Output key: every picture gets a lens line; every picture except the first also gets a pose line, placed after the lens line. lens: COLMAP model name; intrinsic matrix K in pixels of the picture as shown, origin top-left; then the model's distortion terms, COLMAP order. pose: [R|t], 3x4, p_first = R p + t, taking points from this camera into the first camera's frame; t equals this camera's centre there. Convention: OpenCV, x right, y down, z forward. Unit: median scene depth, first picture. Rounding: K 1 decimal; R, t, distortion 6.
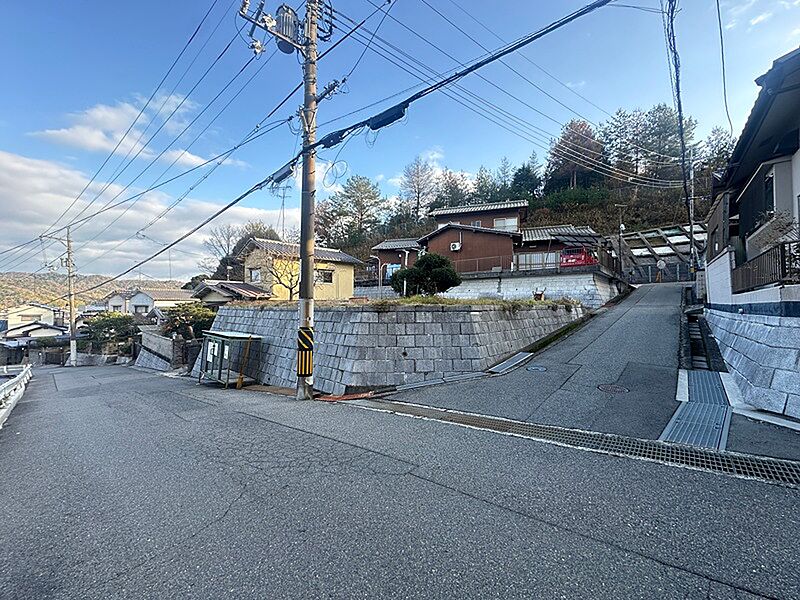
lens RADIAL K [[321.4, 0, 398.4], [0, 321.4, 299.1], [0, 0, 1]] dist [0.000036, -0.000190]
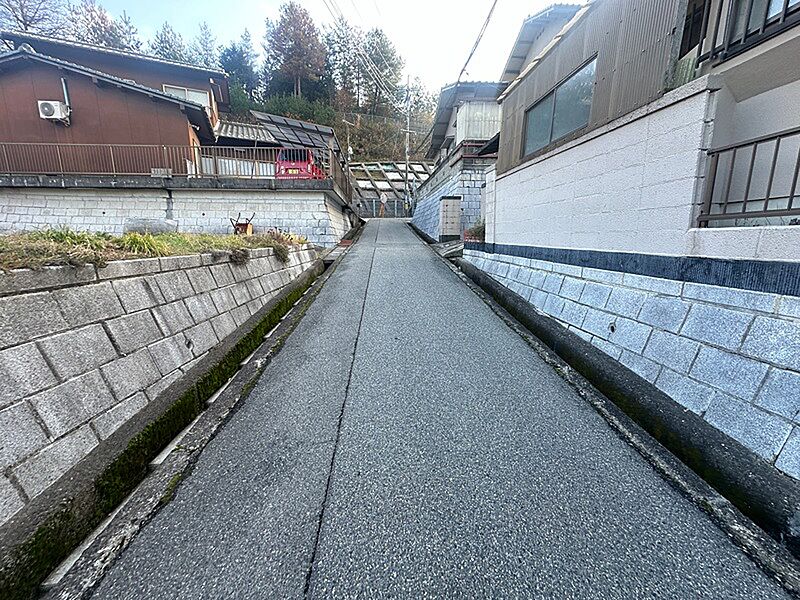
lens RADIAL K [[321.4, 0, 398.4], [0, 321.4, 299.1], [0, 0, 1]] dist [0.000036, -0.000190]
pose [[0.714469, -0.125490, 0.688321, 0.176365], [-0.015829, 0.980633, 0.195213, -0.000144], [-0.699488, -0.150369, 0.698646, 0.301177]]
